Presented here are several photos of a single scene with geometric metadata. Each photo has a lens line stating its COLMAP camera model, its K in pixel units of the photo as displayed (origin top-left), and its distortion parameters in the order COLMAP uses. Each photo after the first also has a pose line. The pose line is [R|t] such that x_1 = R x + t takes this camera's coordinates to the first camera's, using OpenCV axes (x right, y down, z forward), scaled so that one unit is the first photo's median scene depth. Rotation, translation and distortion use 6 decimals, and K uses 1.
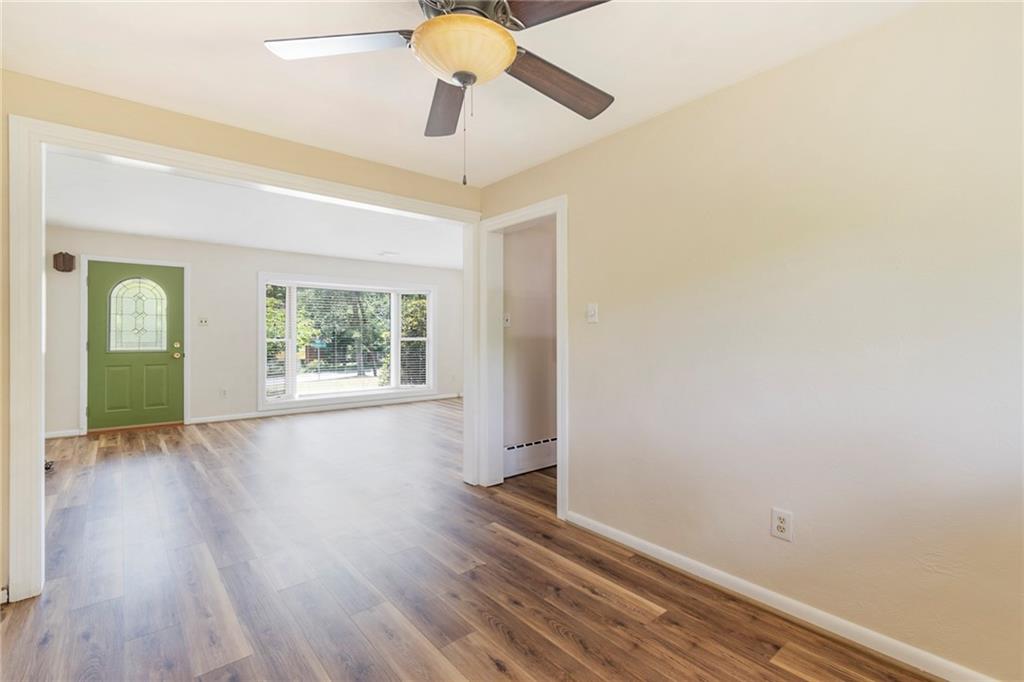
lens RADIAL K [[462.8, 0, 519.8], [0, 462.8, 333.9], [0, 0, 1]] dist [0.000422, -0.000192]
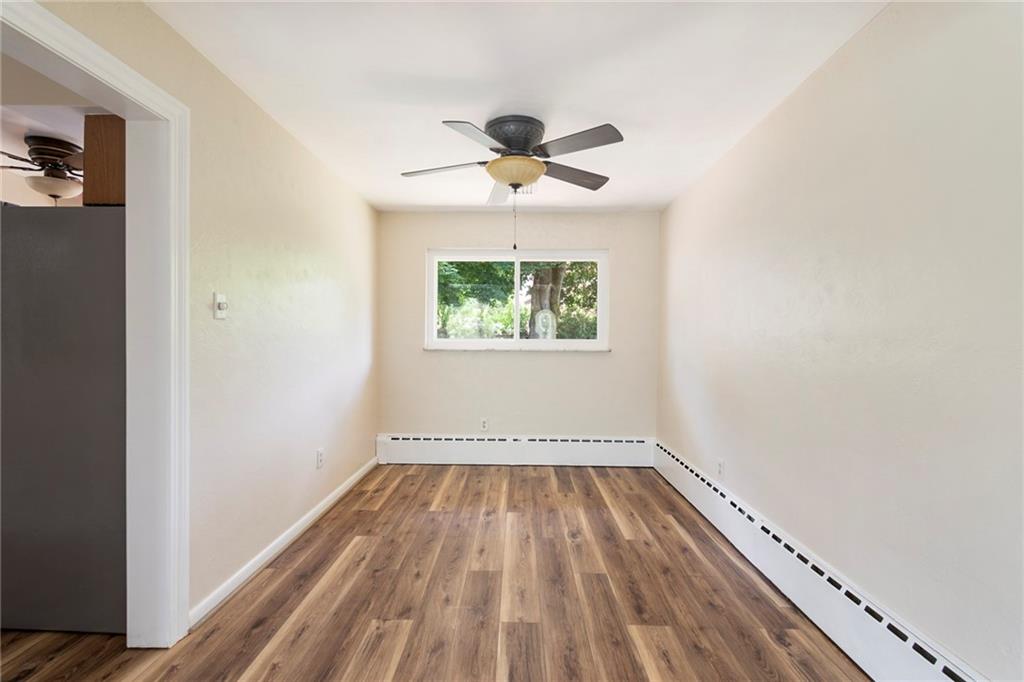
lens RADIAL K [[462.8, 0, 516.2], [0, 462.8, 340.7], [0, 0, 1]] dist [0.000422, -0.000192]
pose [[-0.754863, -0.011297, 0.655785, -0.370534], [-0.009651, 0.999935, 0.006117, 0.000519], [-0.655811, -0.001711, -0.754923, 0.681671]]
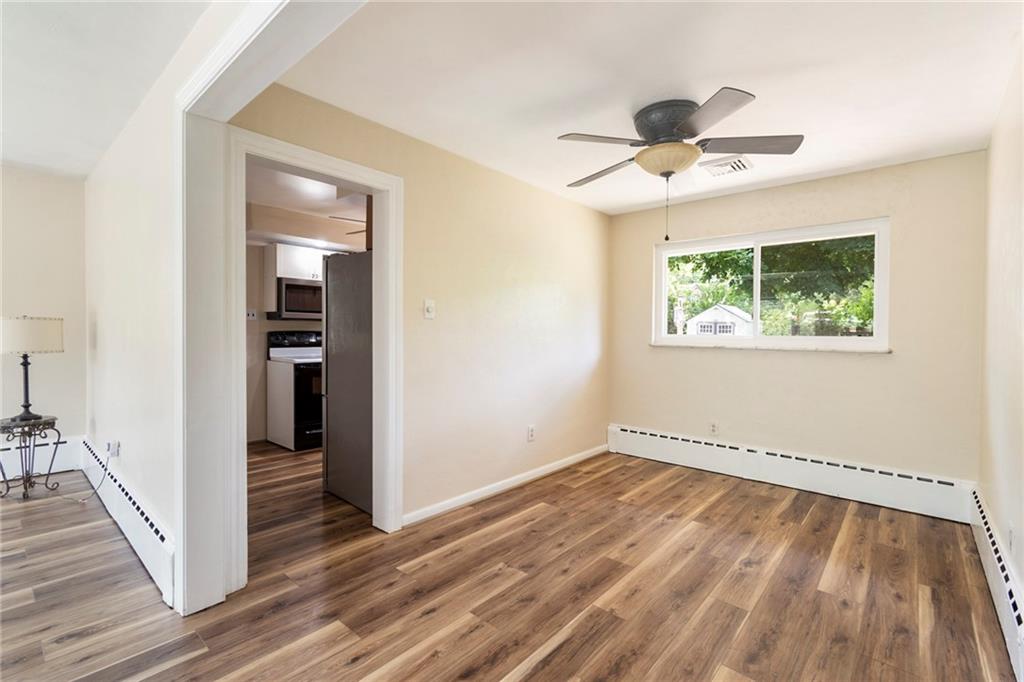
lens RADIAL K [[462.8, 0, 508.3], [0, 462.8, 335.7], [0, 0, 1]] dist [0.000422, -0.000192]
pose [[-0.144330, -0.011787, 0.989459, -0.492679], [-0.013257, 0.999862, 0.009977, 0.000981], [-0.989441, -0.011677, -0.144467, 0.534355]]
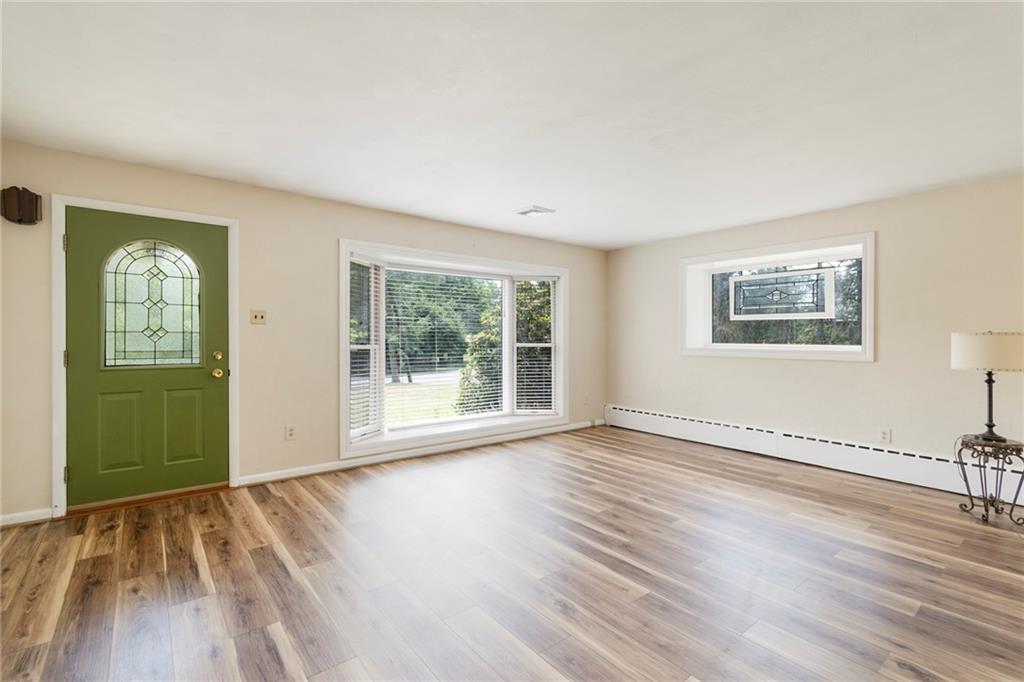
lens RADIAL K [[462.8, 0, 515.0], [0, 462.8, 344.2], [0, 0, 1]] dist [0.000422, -0.000192]
pose [[0.999298, 0.003859, -0.037274, -0.377098], [-0.003317, 0.999888, 0.014595, -0.000861], [0.037326, -0.014461, 0.999198, 0.470768]]
